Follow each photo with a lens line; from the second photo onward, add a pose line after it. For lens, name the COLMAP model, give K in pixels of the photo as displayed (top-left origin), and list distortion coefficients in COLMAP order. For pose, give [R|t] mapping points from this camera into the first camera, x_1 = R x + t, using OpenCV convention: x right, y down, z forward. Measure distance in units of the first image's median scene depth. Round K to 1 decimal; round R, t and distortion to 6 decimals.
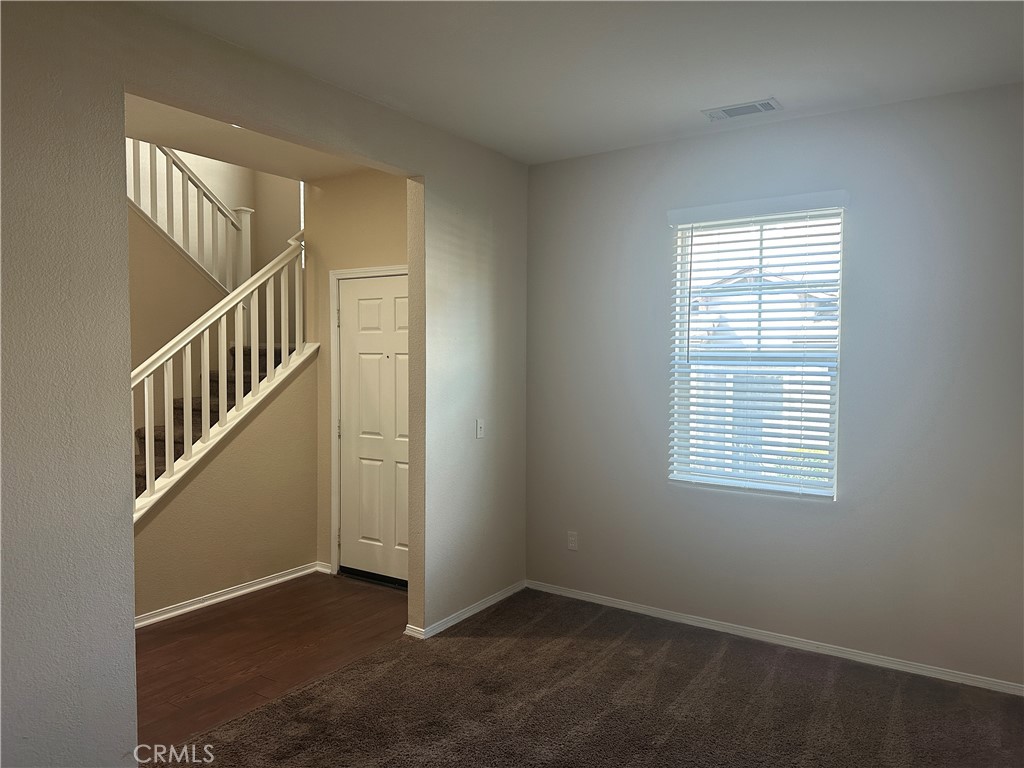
lens RADIAL K [[716.1, 0, 512.2], [0, 716.1, 384.7], [0, 0, 1]] dist [0.060034, -0.030394]
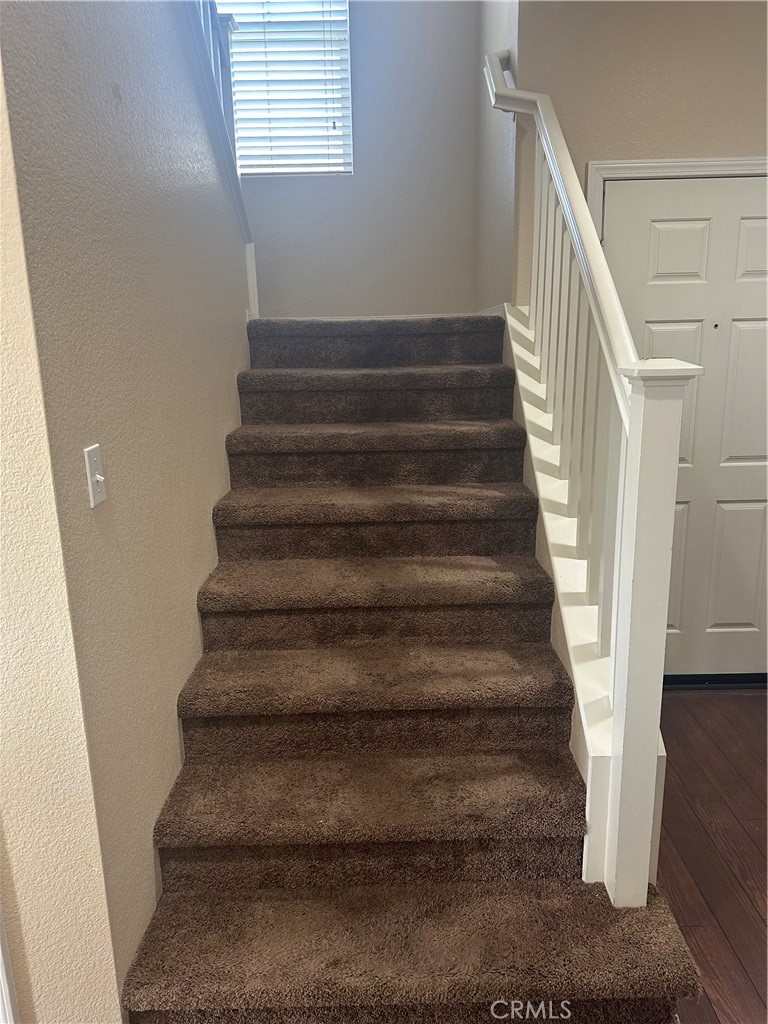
lens RADIAL K [[716.1, 0, 383.6], [0, 716.1, 508.2], [0, 0, 1]] dist [0.060034, -0.030394]
pose [[0.831857, -0.150958, 0.534065, -0.729012], [0.046098, 0.977765, 0.204572, -0.026890], [-0.553072, -0.145556, 0.820320, 0.636609]]
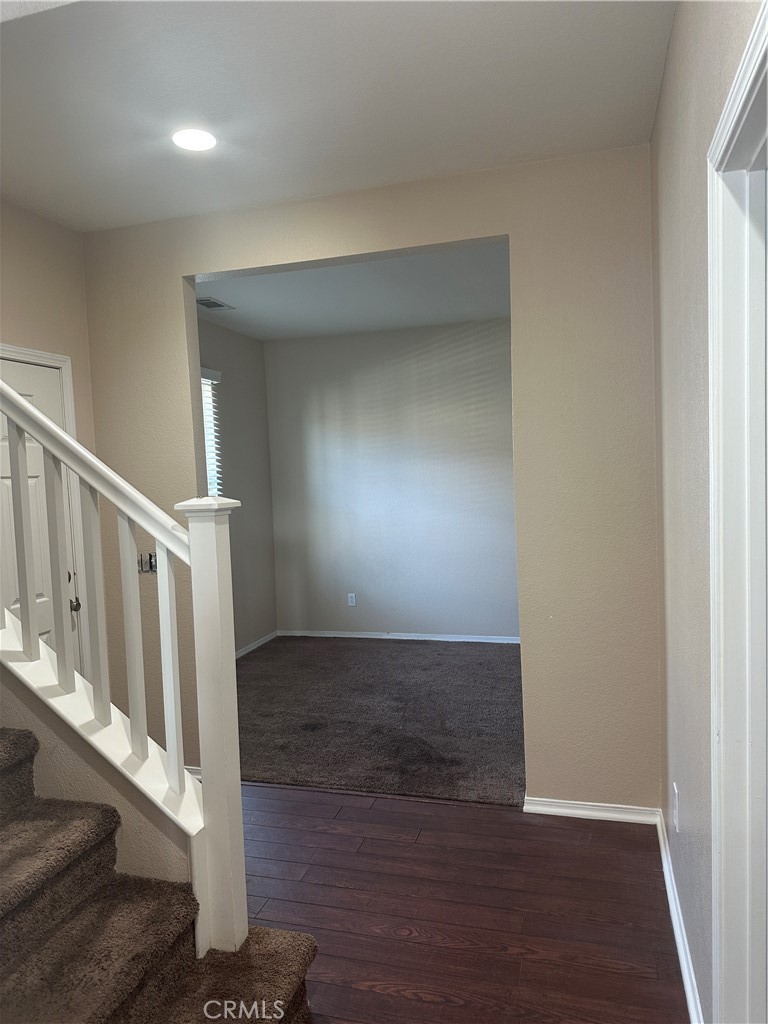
lens RADIAL K [[716.1, 0, 383.9], [0, 716.1, 515.3], [0, 0, 1]] dist [0.060034, -0.030394]
pose [[-0.281749, -0.060855, 0.957556, -1.080923], [0.076441, 0.993391, 0.085624, -0.051592], [-0.956438, 0.097321, -0.275235, 1.100327]]
